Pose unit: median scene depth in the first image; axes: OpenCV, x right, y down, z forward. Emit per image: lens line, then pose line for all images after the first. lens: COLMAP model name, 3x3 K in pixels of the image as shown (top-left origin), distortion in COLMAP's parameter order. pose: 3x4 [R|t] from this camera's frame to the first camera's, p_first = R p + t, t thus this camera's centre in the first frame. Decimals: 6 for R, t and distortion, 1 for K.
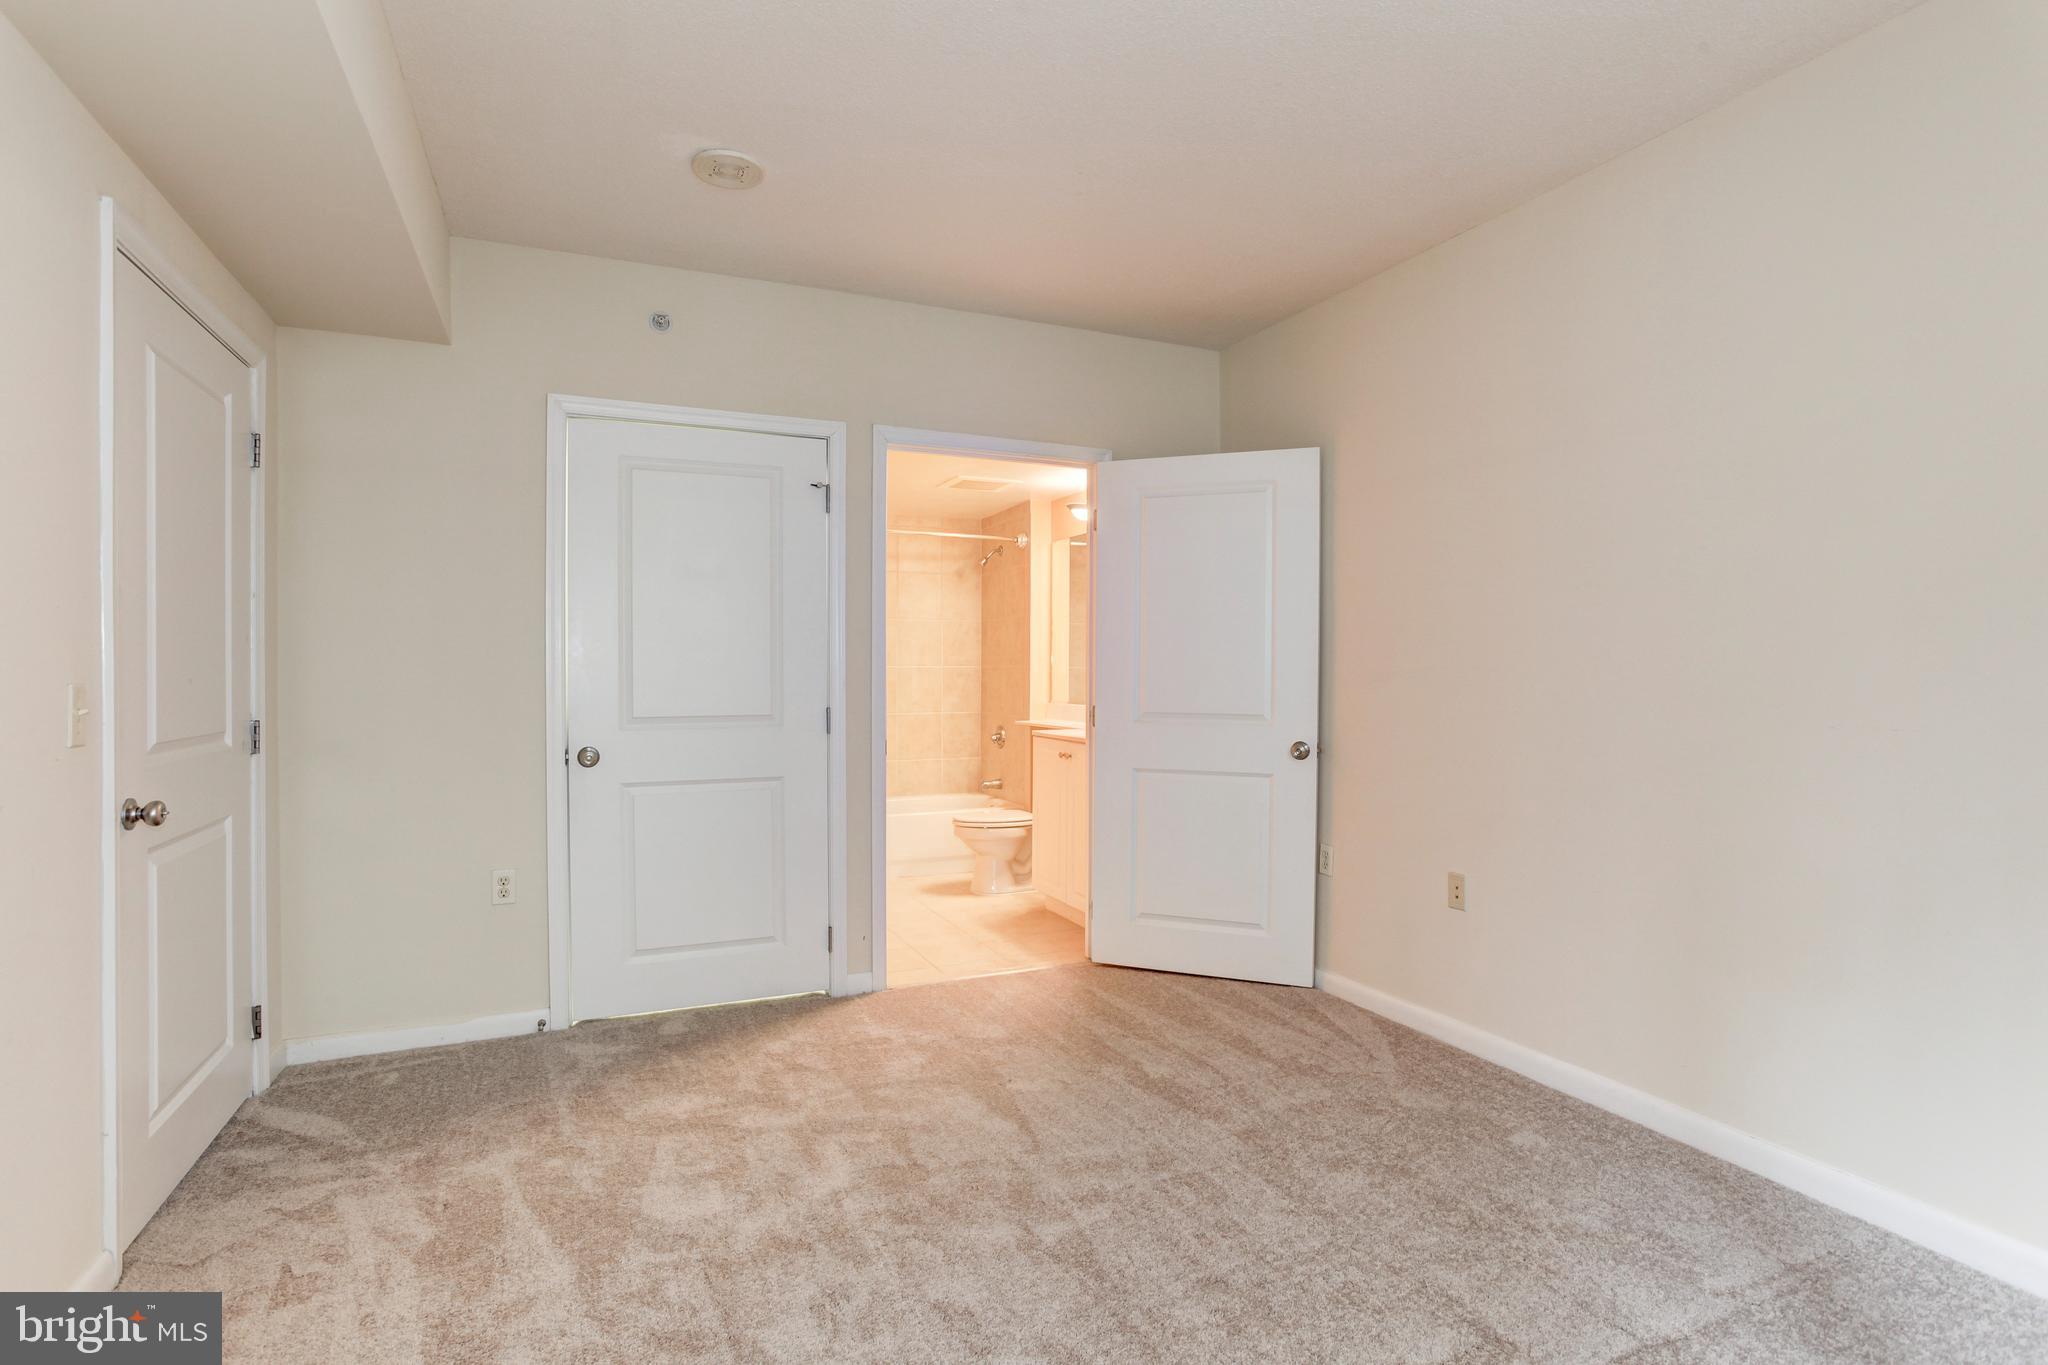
lens RADIAL K [[1012.6, 0, 1021.9], [0, 1012.6, 673.3], [0, 0, 1]] dist [-0.061766, 0.040316]
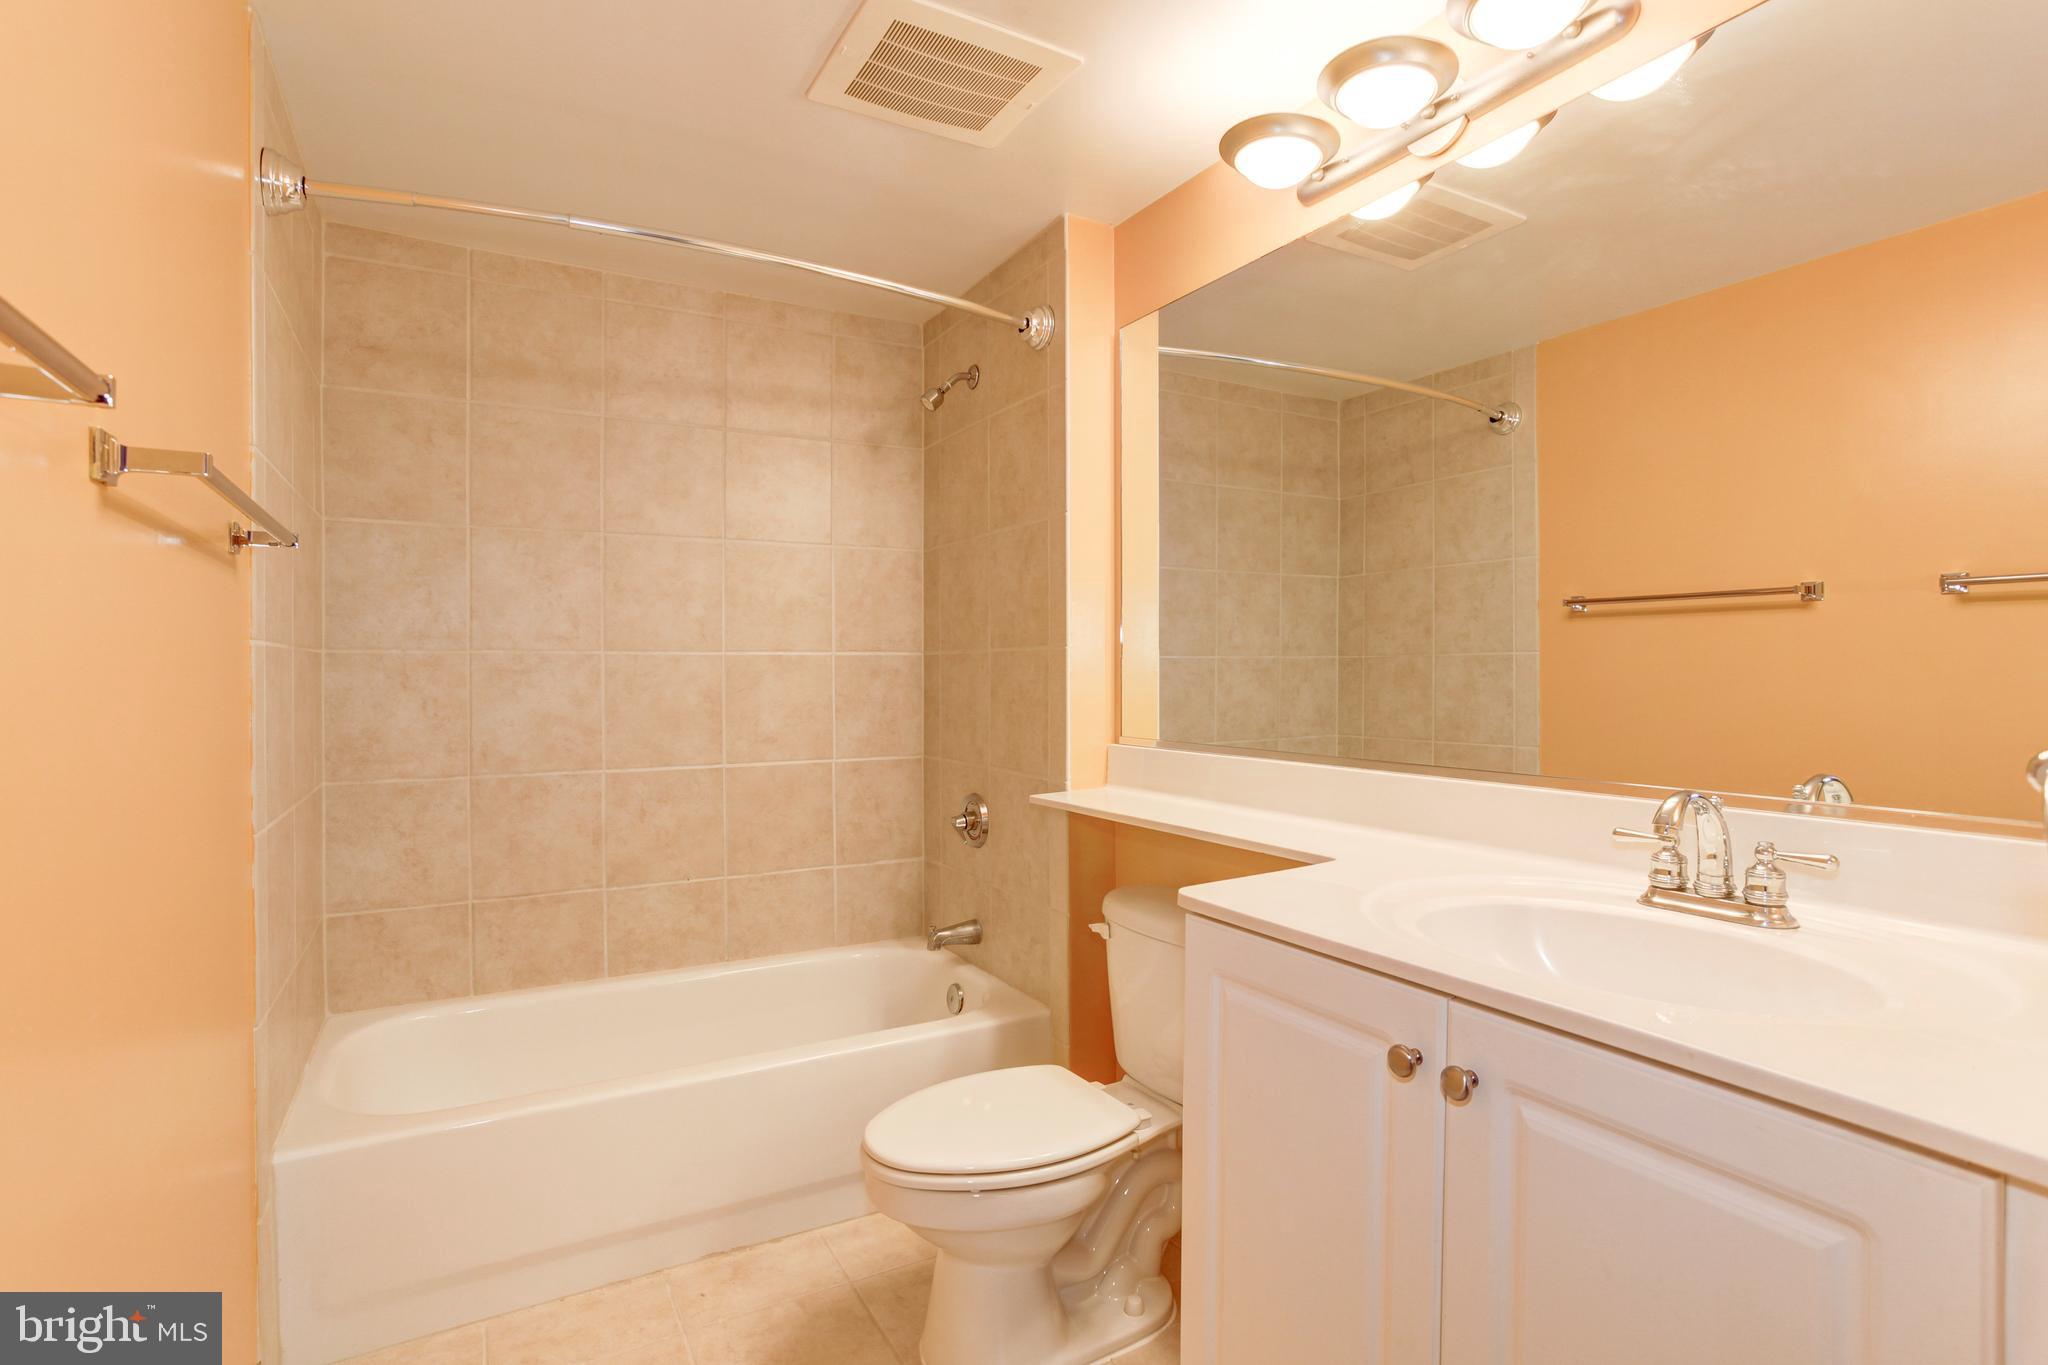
lens RADIAL K [[1012.6, 0, 1021.9], [0, 1012.6, 673.3], [0, 0, 1]] dist [-0.061766, 0.040316]
pose [[0.995104, -0.004248, 0.098747, -0.041769], [0.003770, 0.999980, 0.005019, -0.000112], [-0.098766, -0.004622, 0.995100, 0.563442]]
